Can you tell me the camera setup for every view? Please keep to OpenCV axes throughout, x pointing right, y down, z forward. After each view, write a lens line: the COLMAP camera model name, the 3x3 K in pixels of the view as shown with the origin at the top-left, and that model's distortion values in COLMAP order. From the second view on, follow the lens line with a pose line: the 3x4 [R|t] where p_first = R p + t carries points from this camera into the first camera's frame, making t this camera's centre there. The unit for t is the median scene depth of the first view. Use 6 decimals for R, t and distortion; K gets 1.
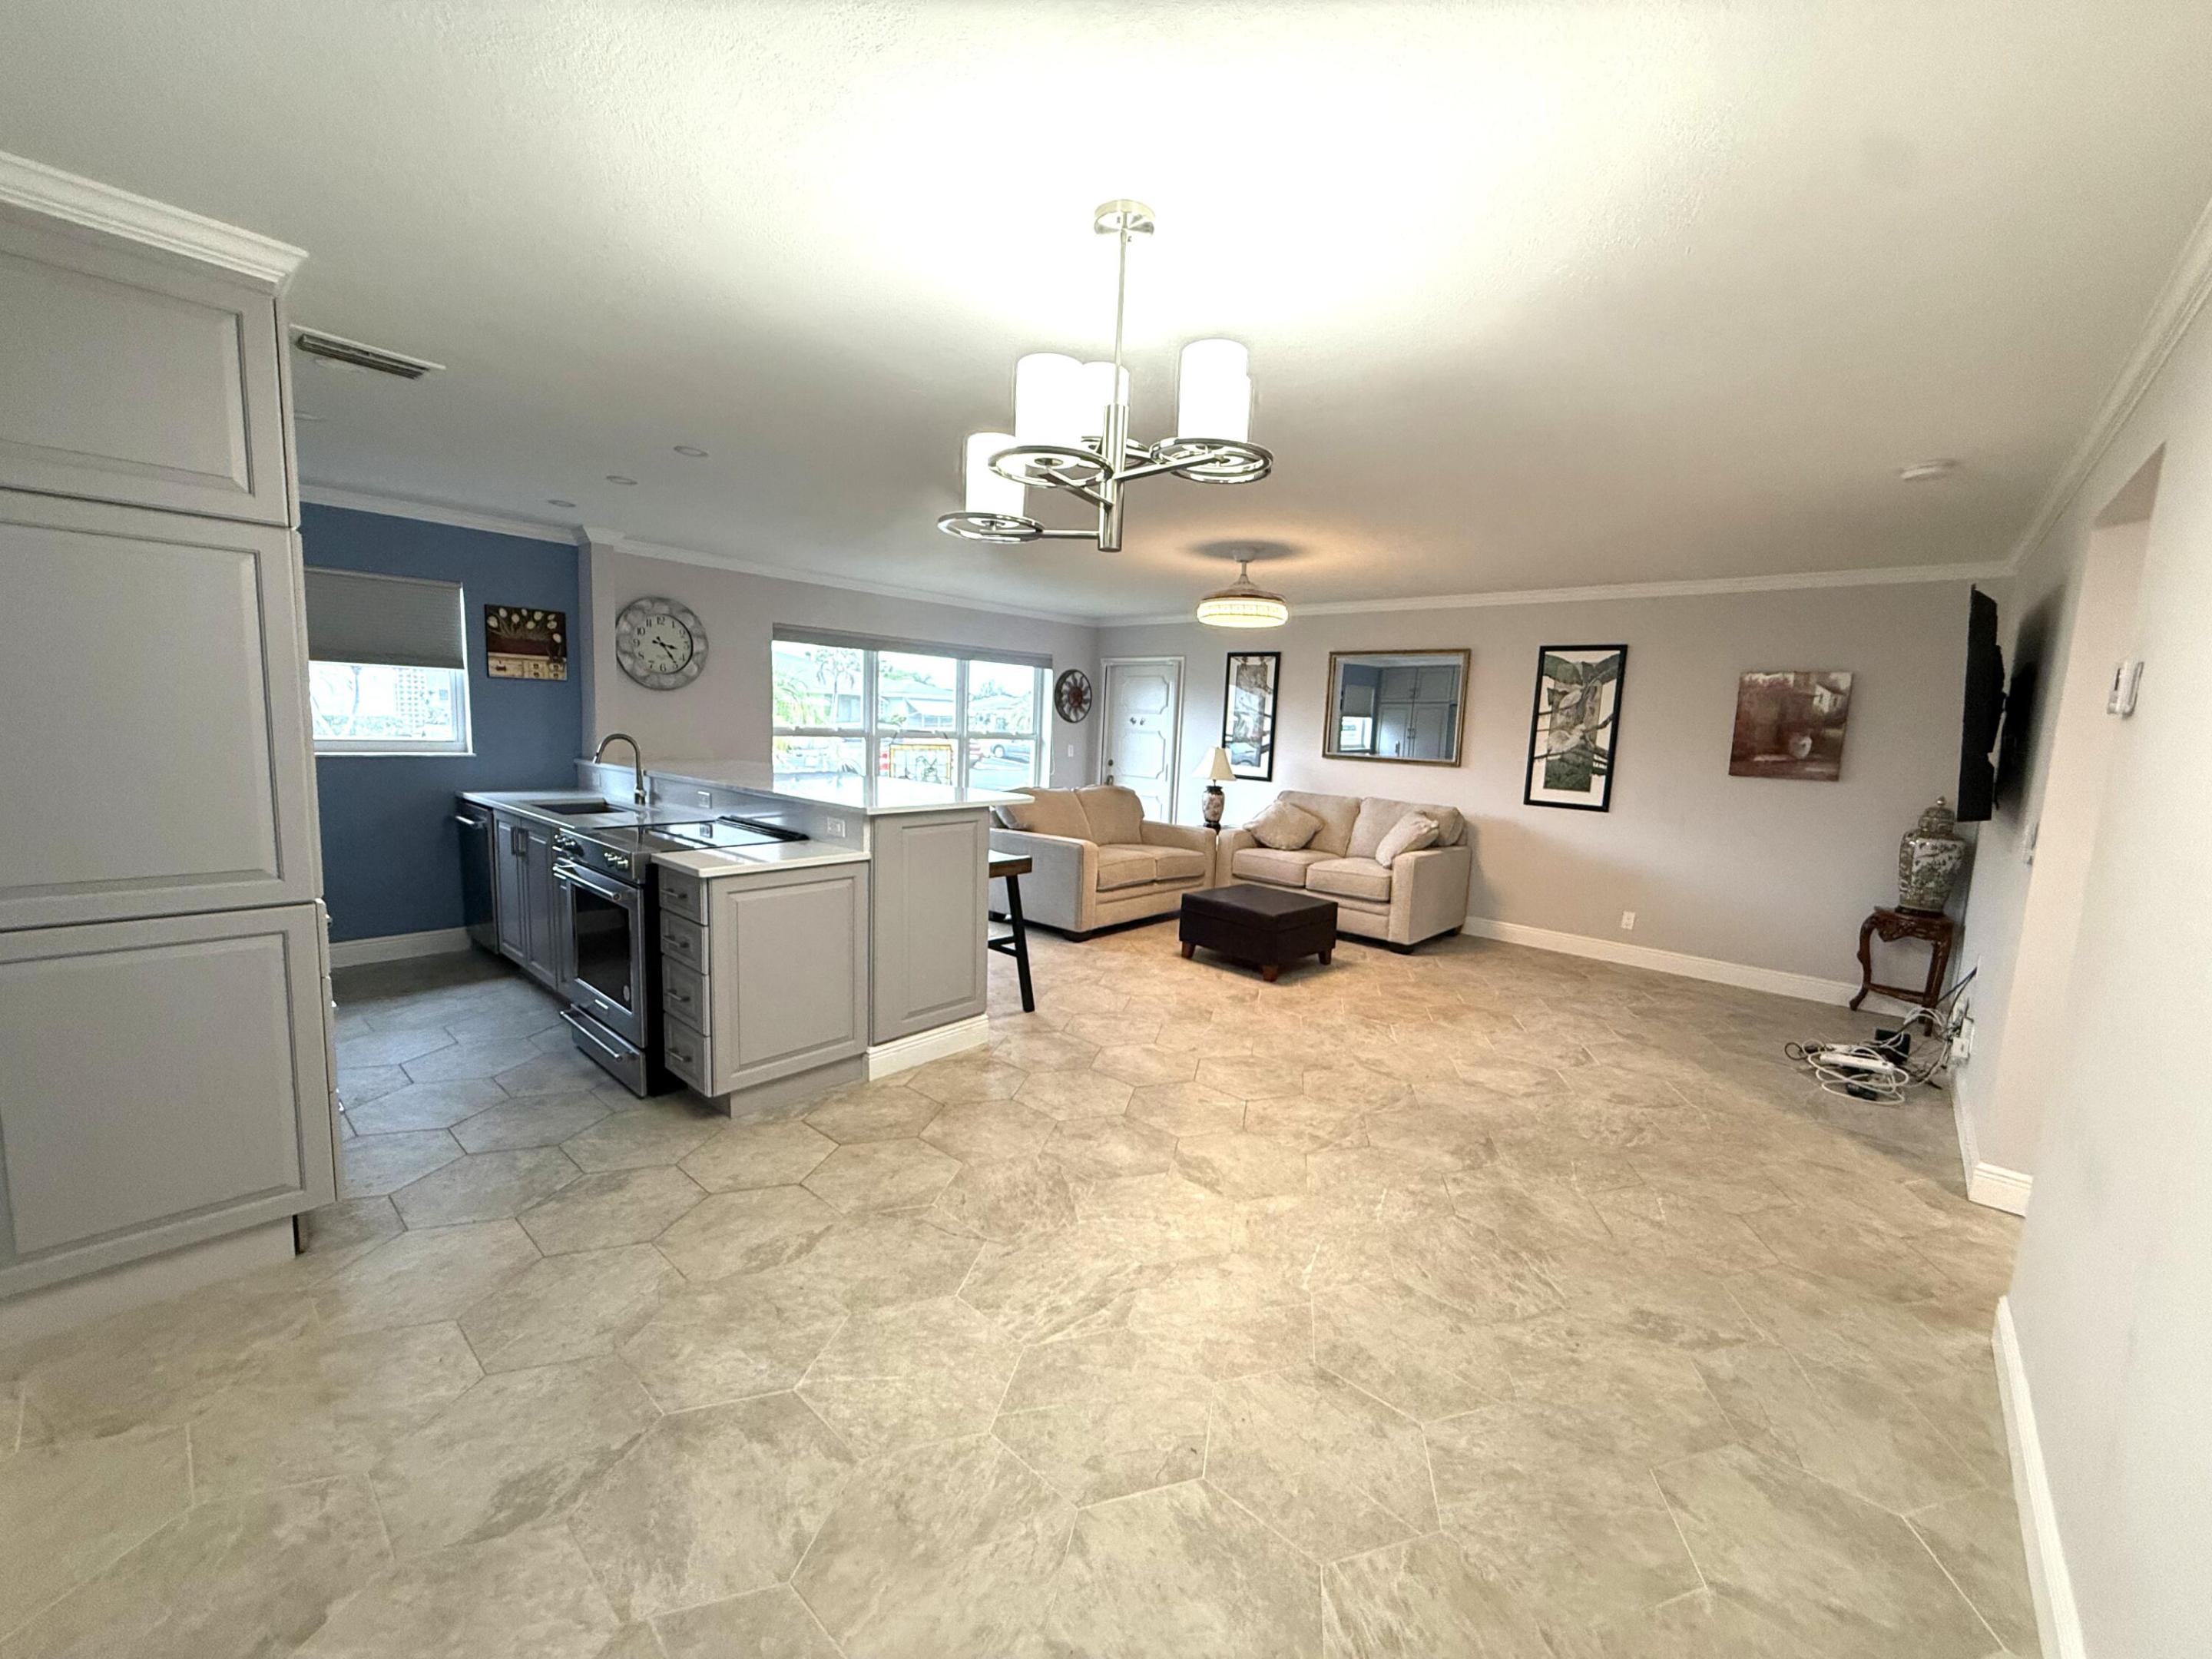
lens RADIAL K [[882.3, 0, 1100.2], [0, 882.3, 830.5], [0, 0, 1]] dist [-0.000431, 0.000283]
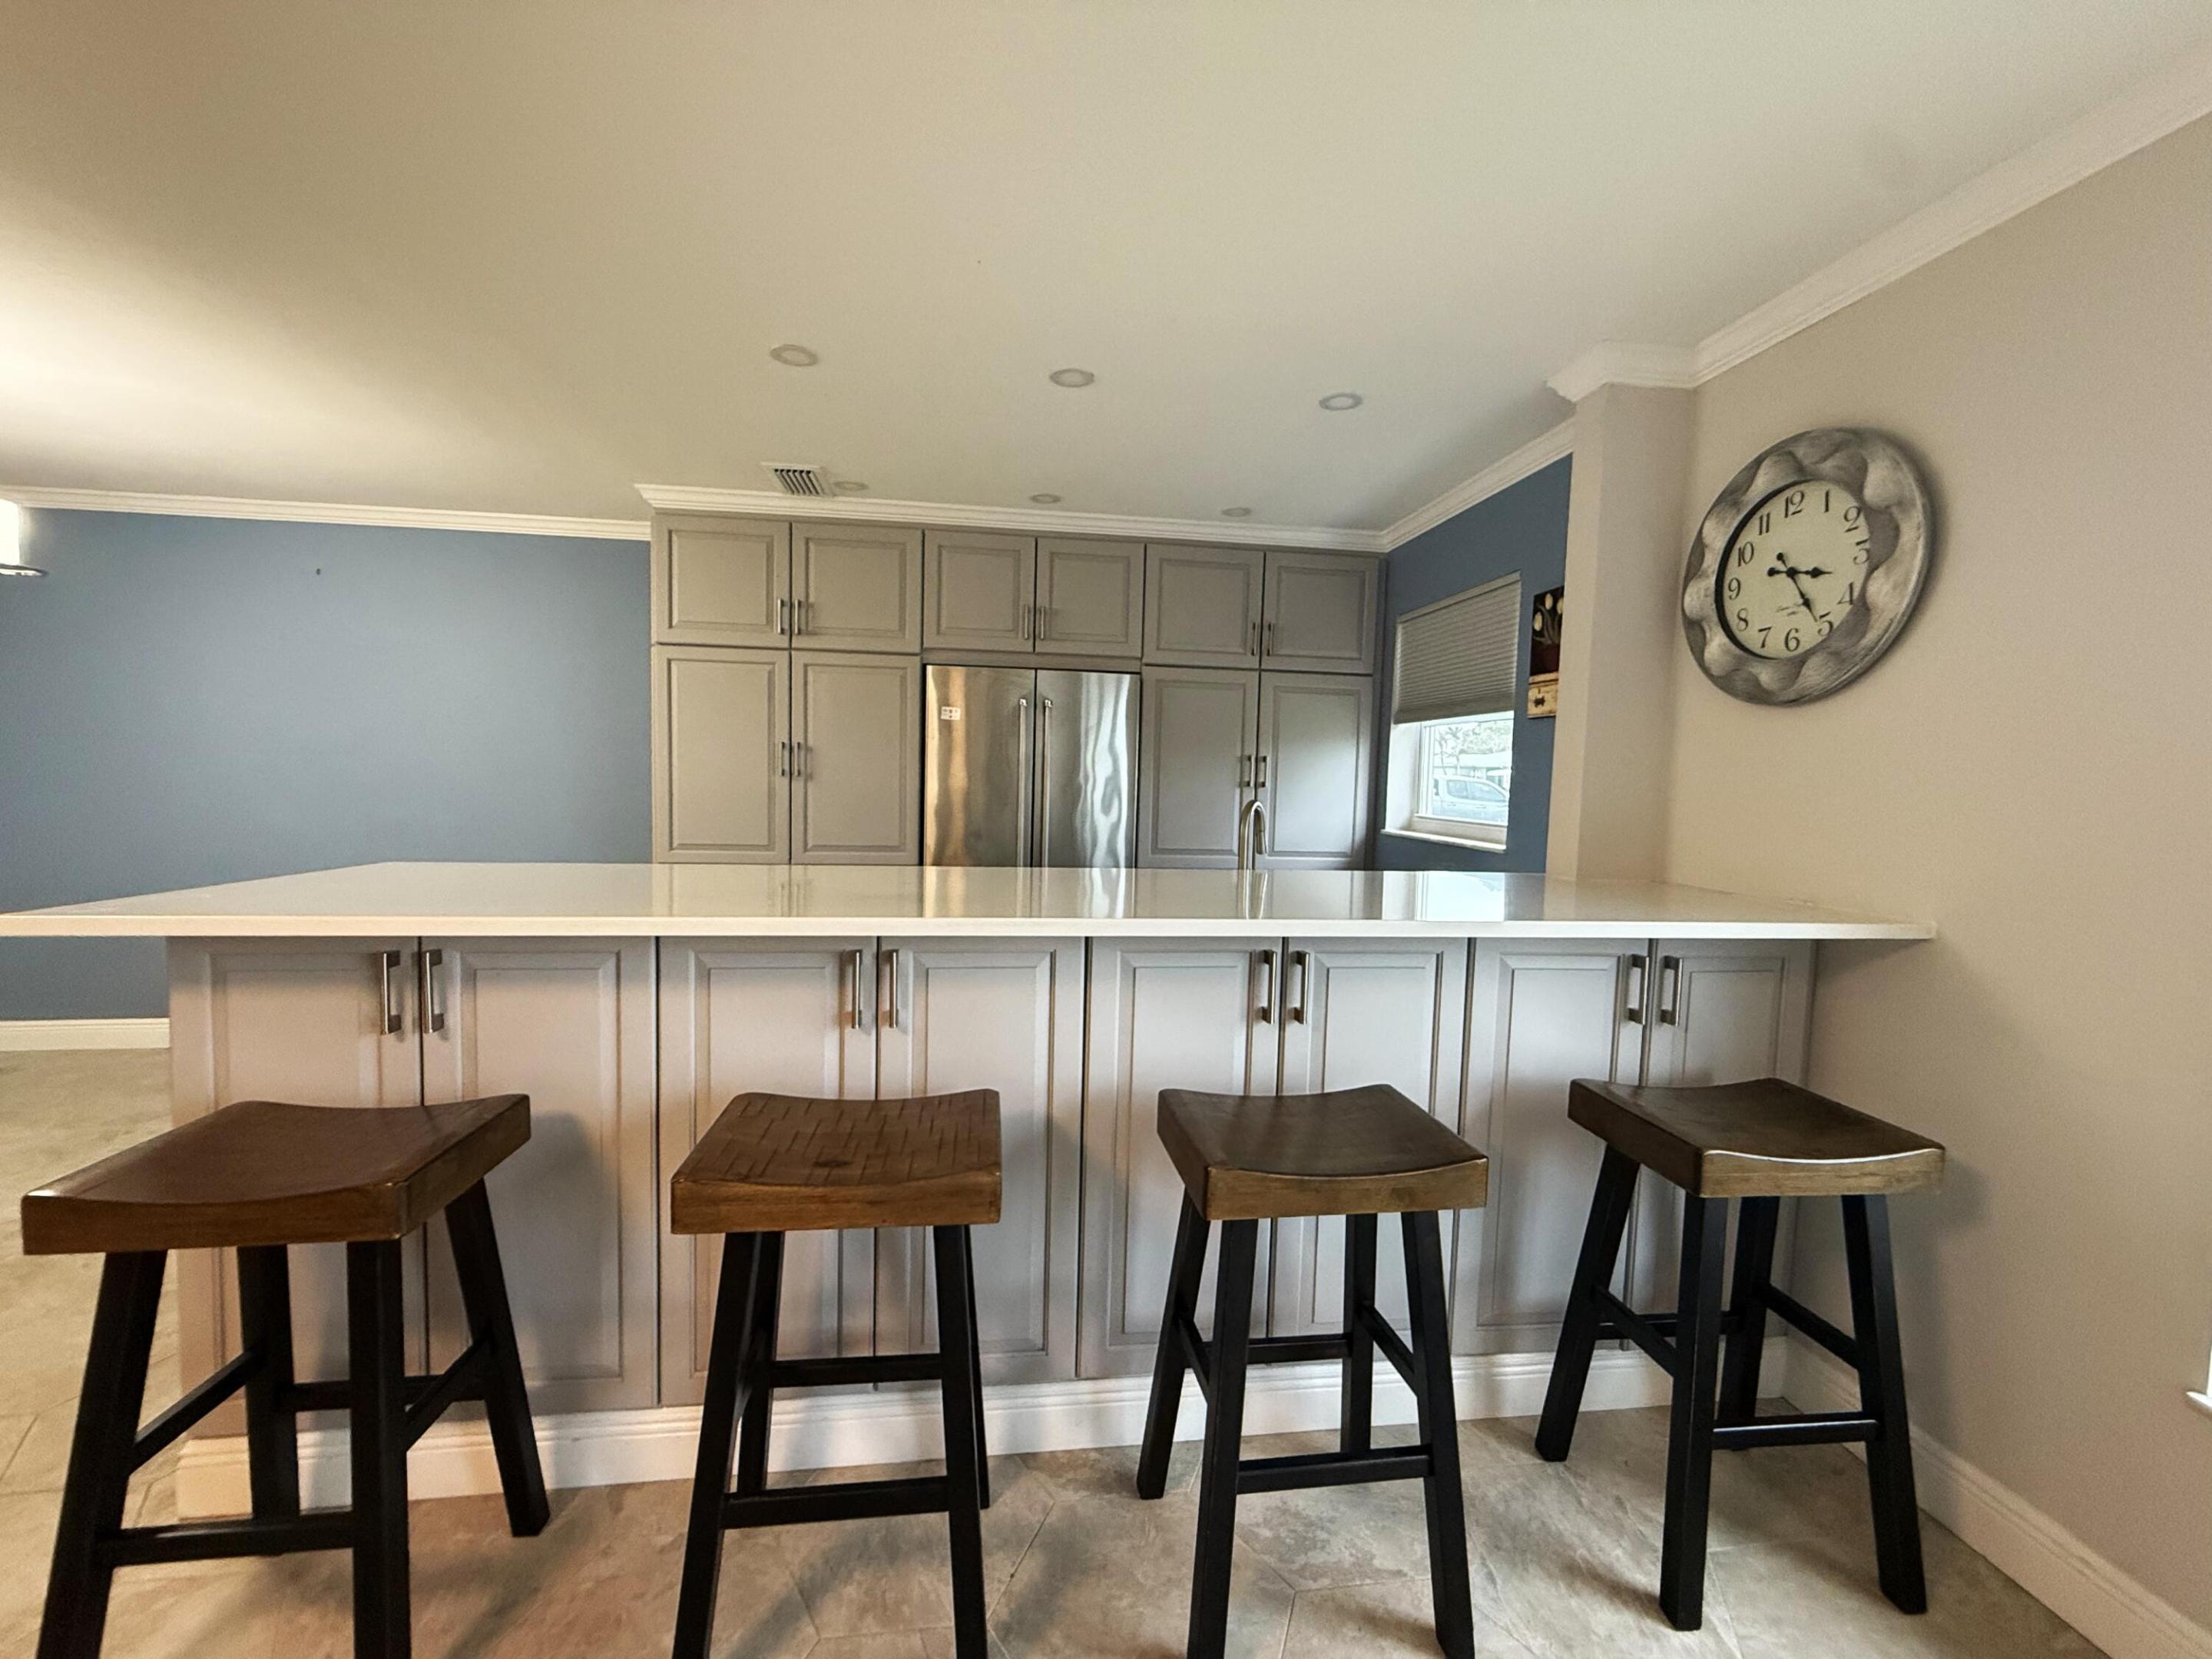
lens RADIAL K [[882.3, 0, 1100.2], [0, 882.3, 830.5], [0, 0, 1]] dist [-0.000431, 0.000283]
pose [[-0.643801, -0.005935, -0.765170, -0.069235], [-0.143830, 0.983085, 0.113390, -0.127036], [0.751554, 0.183055, -0.633764, 1.166654]]
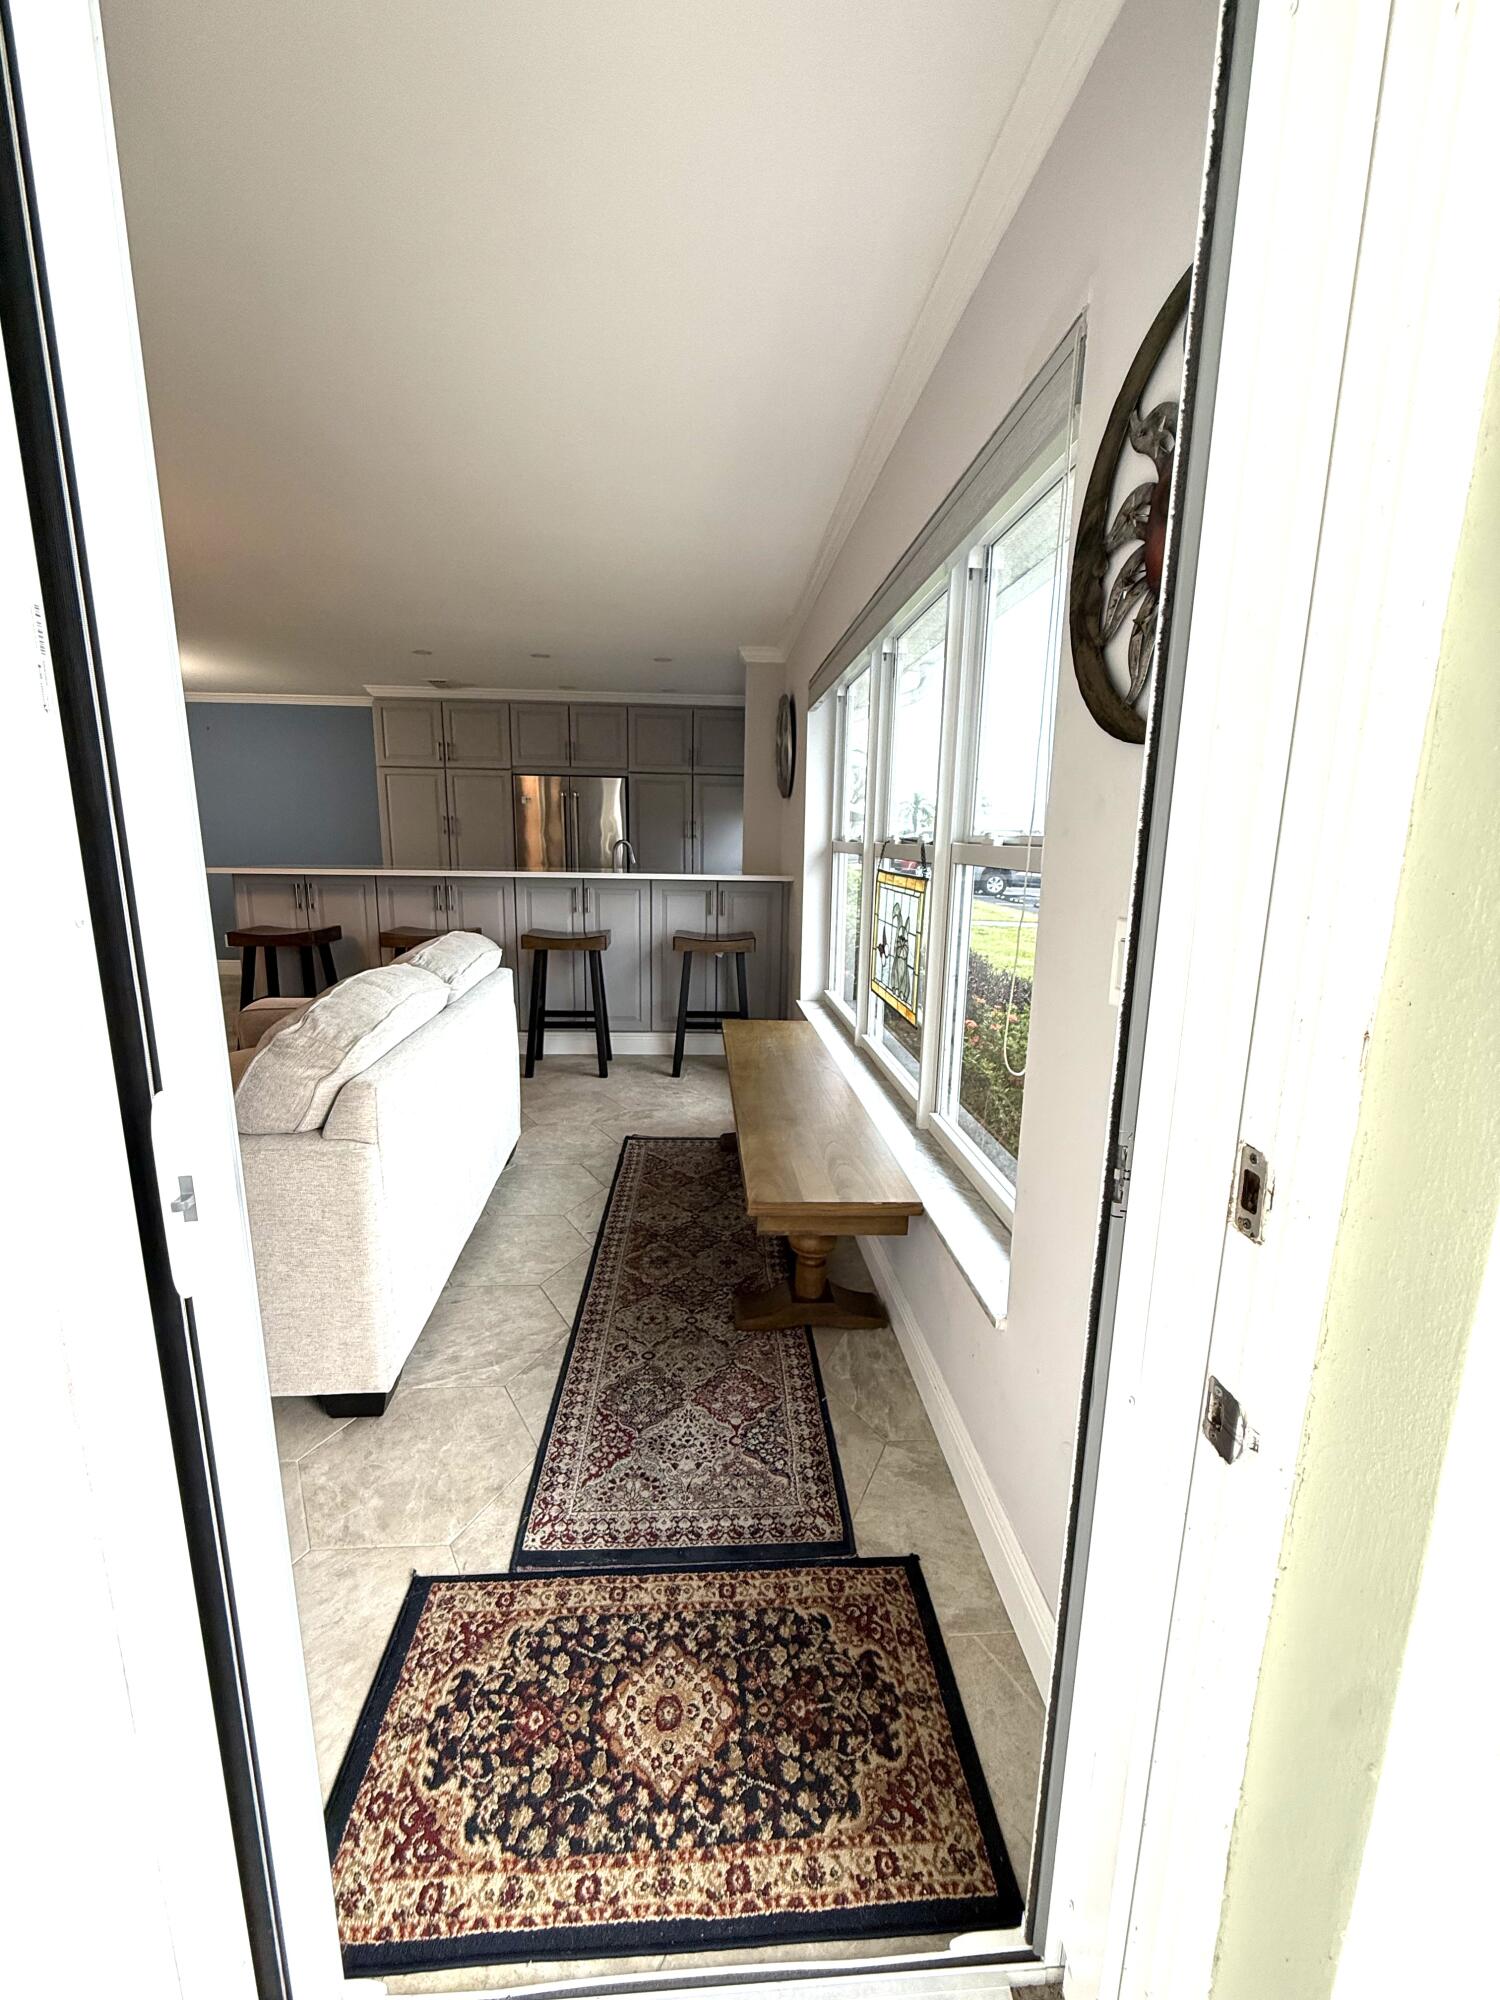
lens RADIAL K [[798.0, 0, 749.0], [0, 798.0, 993.6], [0, 0, 1]] dist [0.000831, -0.000049]
pose [[-0.693934, 0.088633, -0.714563, 0.155646], [-0.130947, 0.960311, 0.246282, -0.186771], [0.708031, 0.264474, -0.654787, 1.781634]]
